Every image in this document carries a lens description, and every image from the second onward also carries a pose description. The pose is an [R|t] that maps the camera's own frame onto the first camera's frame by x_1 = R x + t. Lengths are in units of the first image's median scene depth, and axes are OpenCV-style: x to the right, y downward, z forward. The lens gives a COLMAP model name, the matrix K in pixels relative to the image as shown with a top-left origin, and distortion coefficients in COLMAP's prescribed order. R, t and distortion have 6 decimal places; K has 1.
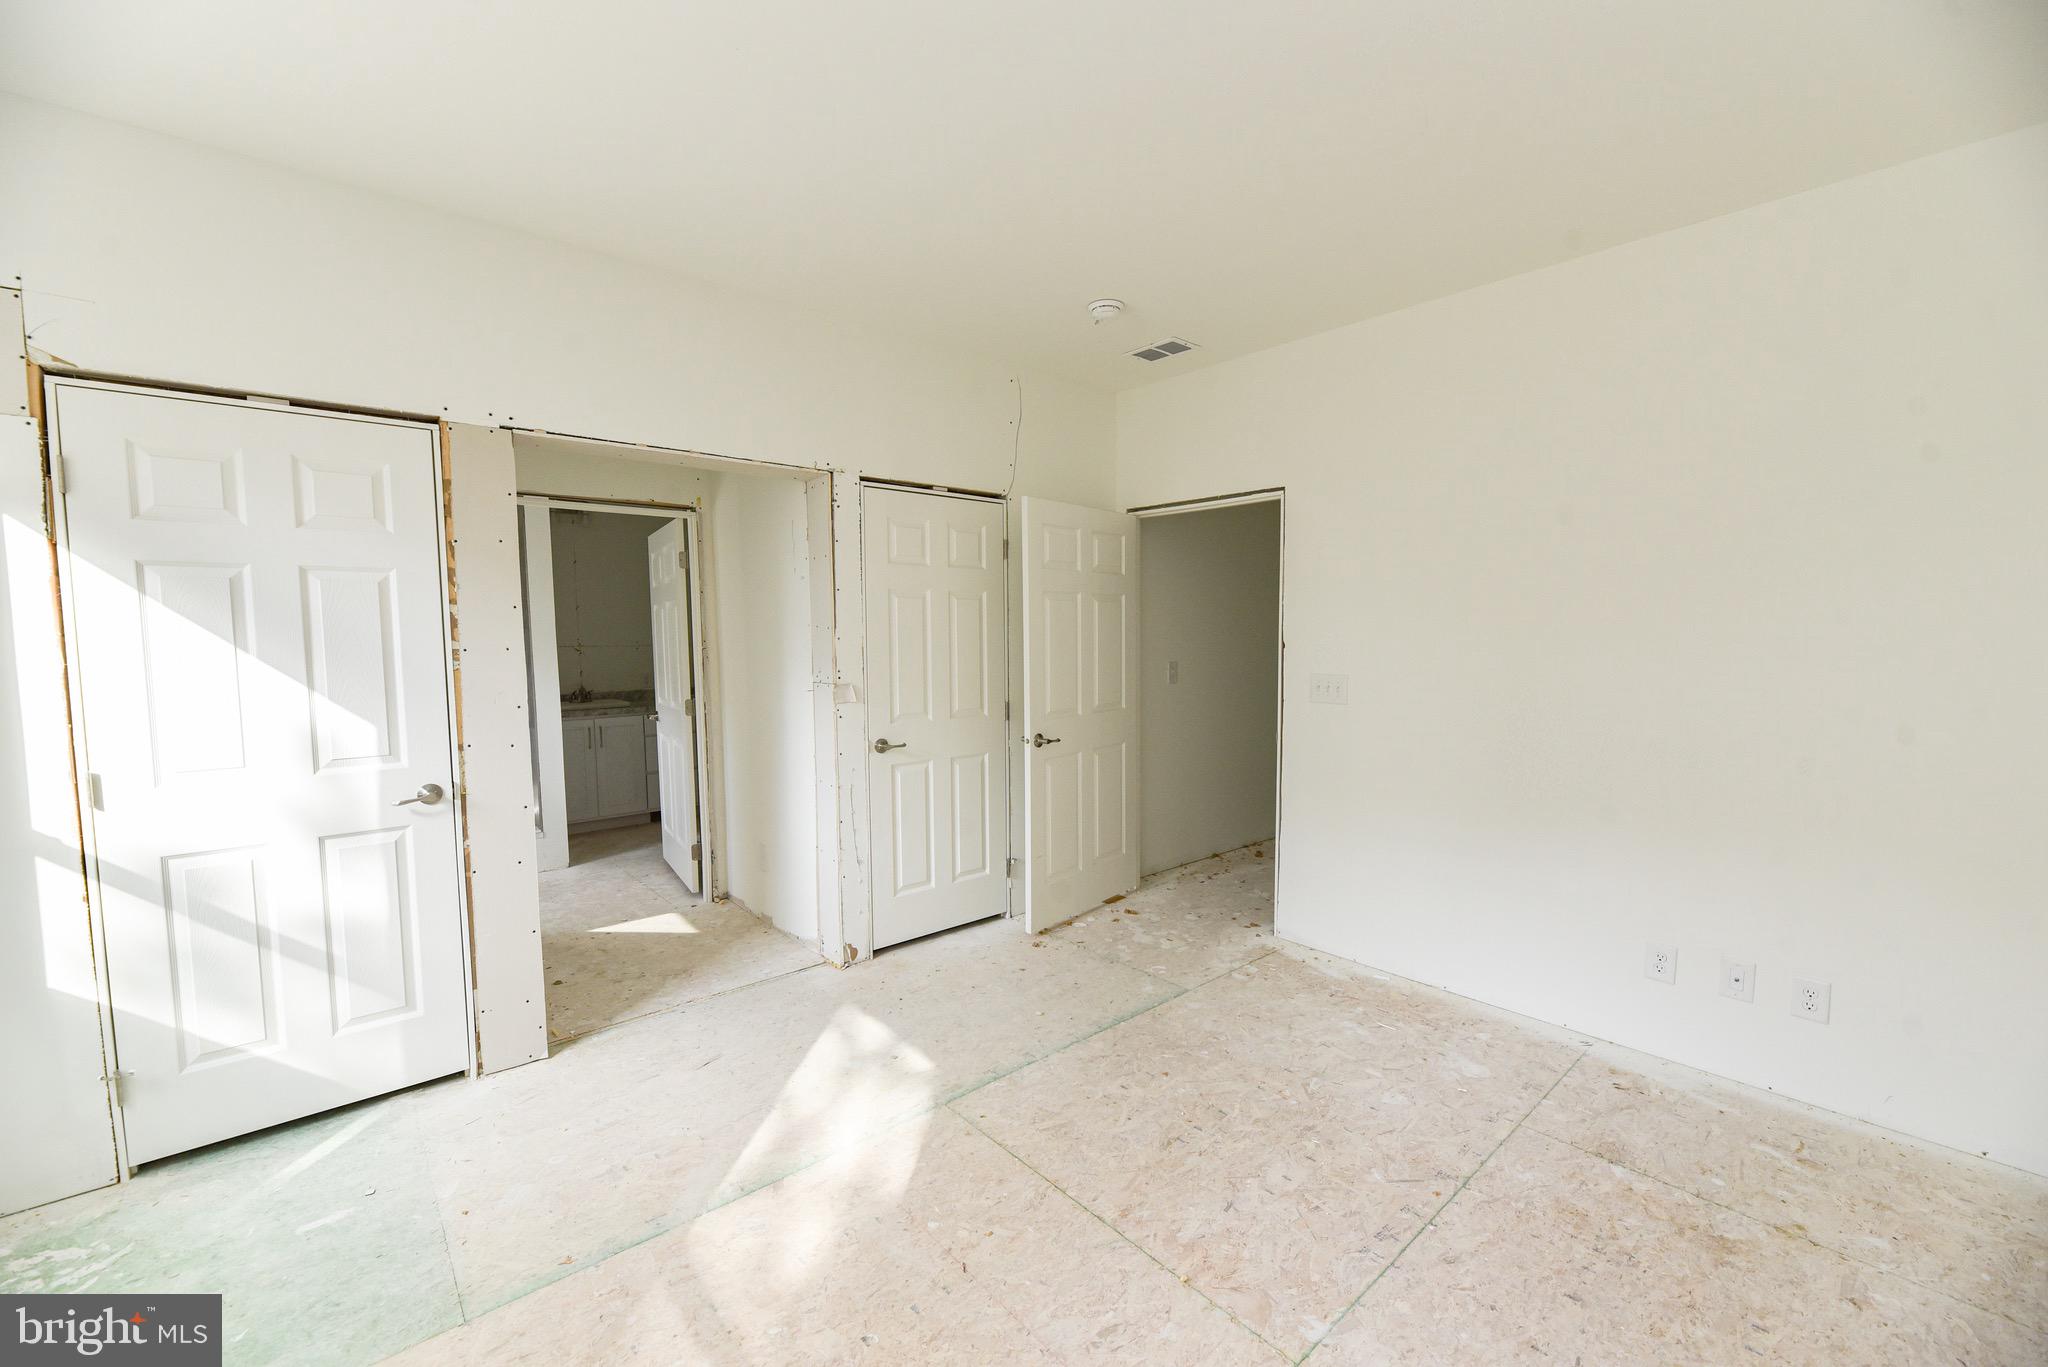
lens RADIAL K [[826.7, 0, 1030.4], [0, 826.7, 692.8], [0, 0, 1]] dist [0.001340, -0.000055]
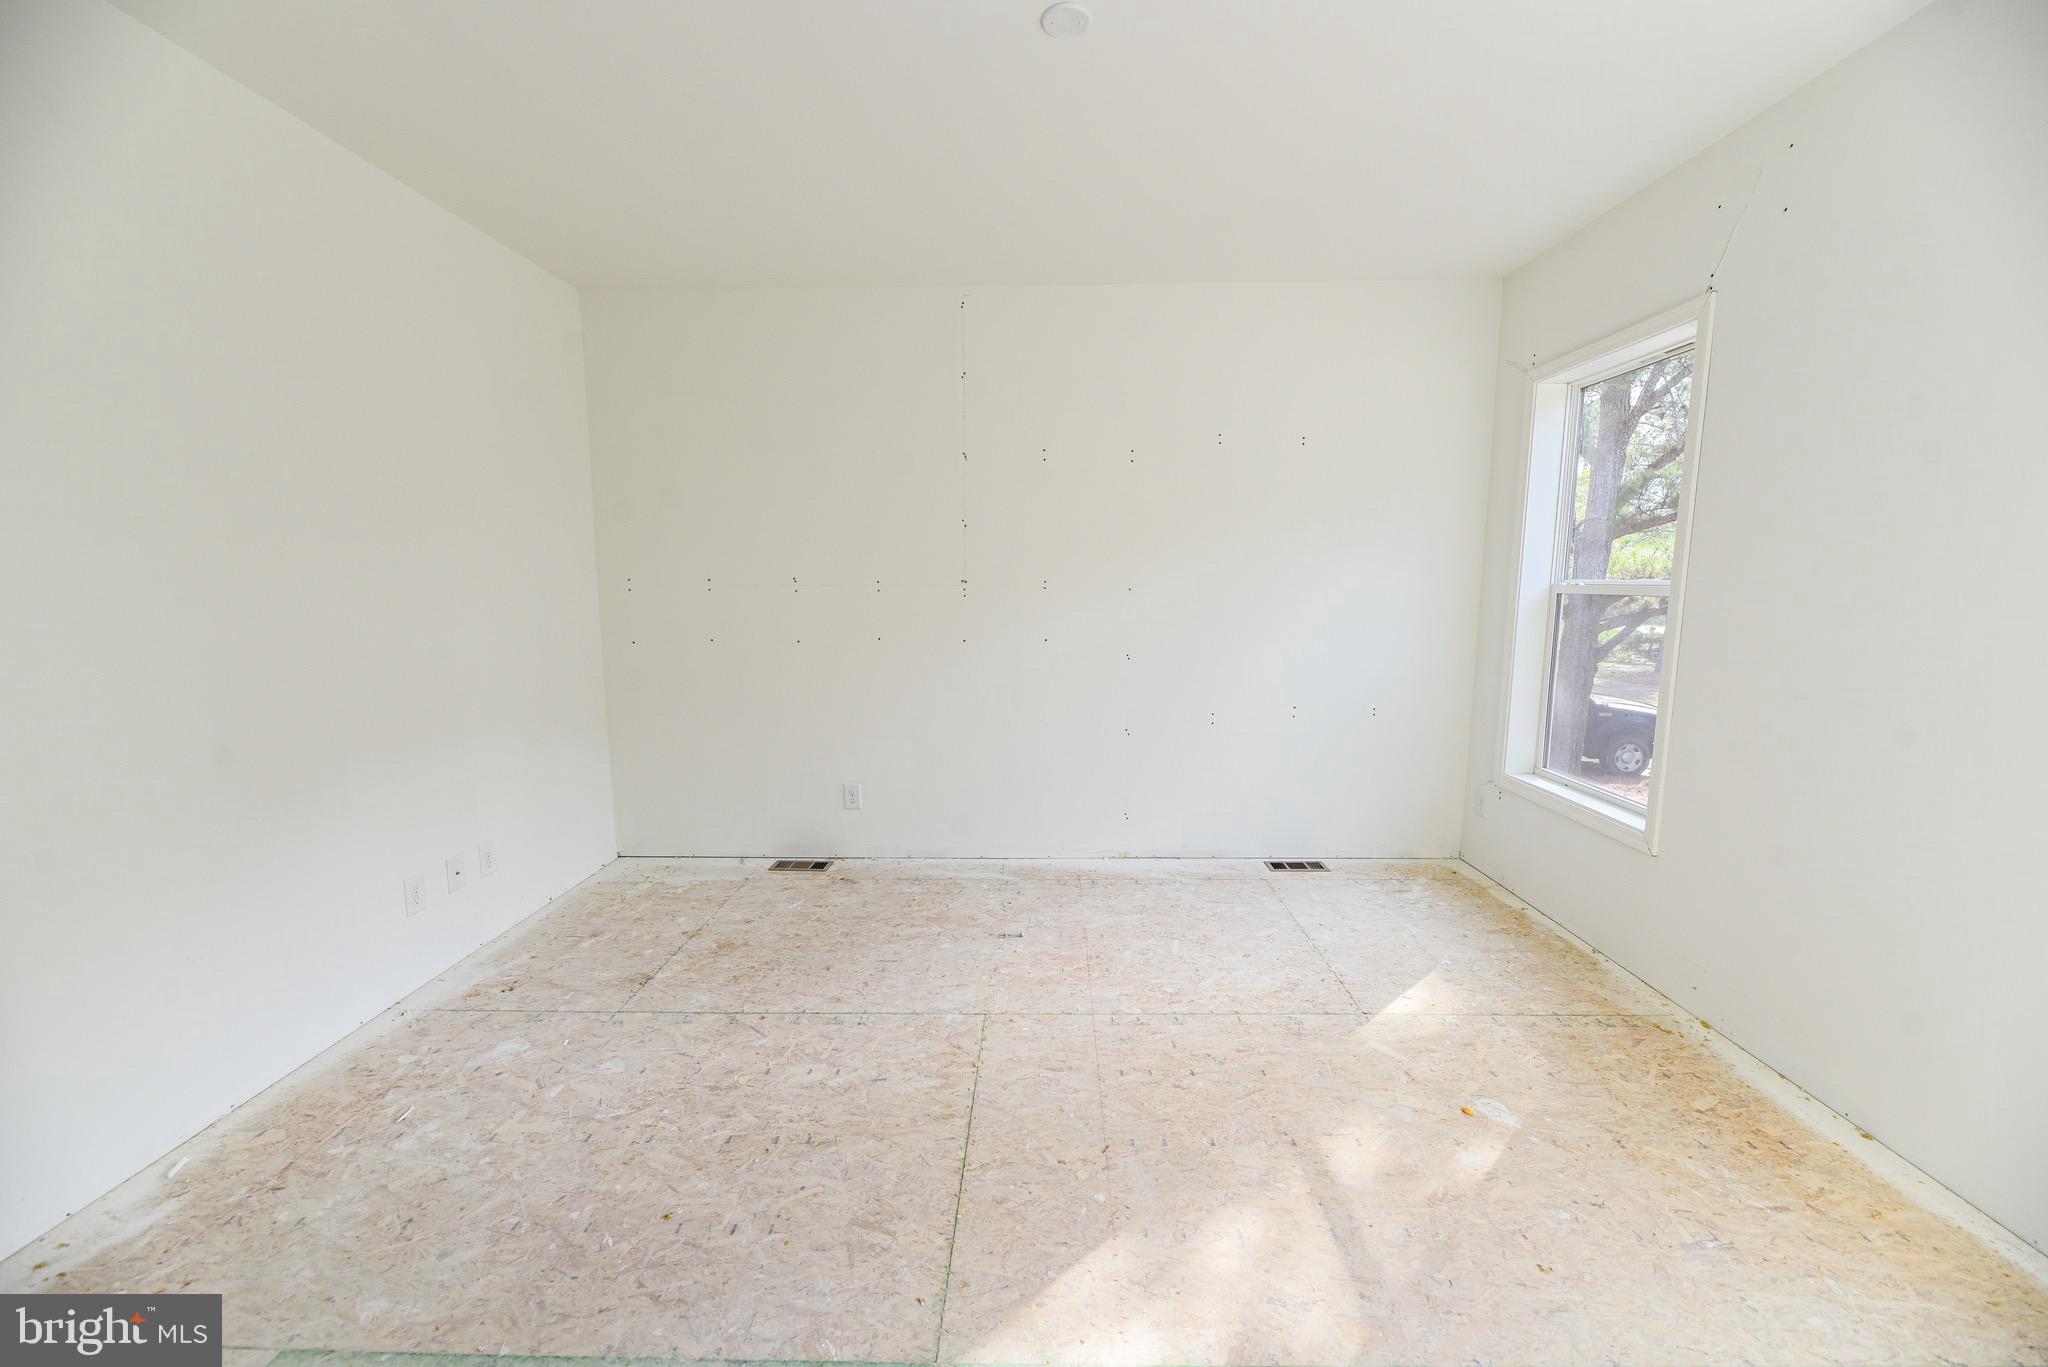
lens RADIAL K [[826.7, 0, 1030.4], [0, 826.7, 692.8], [0, 0, 1]] dist [0.001340, -0.000055]
pose [[-0.740960, -0.087478, 0.665827, -0.576329], [0.054115, 0.980477, 0.189040, -0.089442], [-0.669365, 0.176102, -0.721761, 1.481776]]
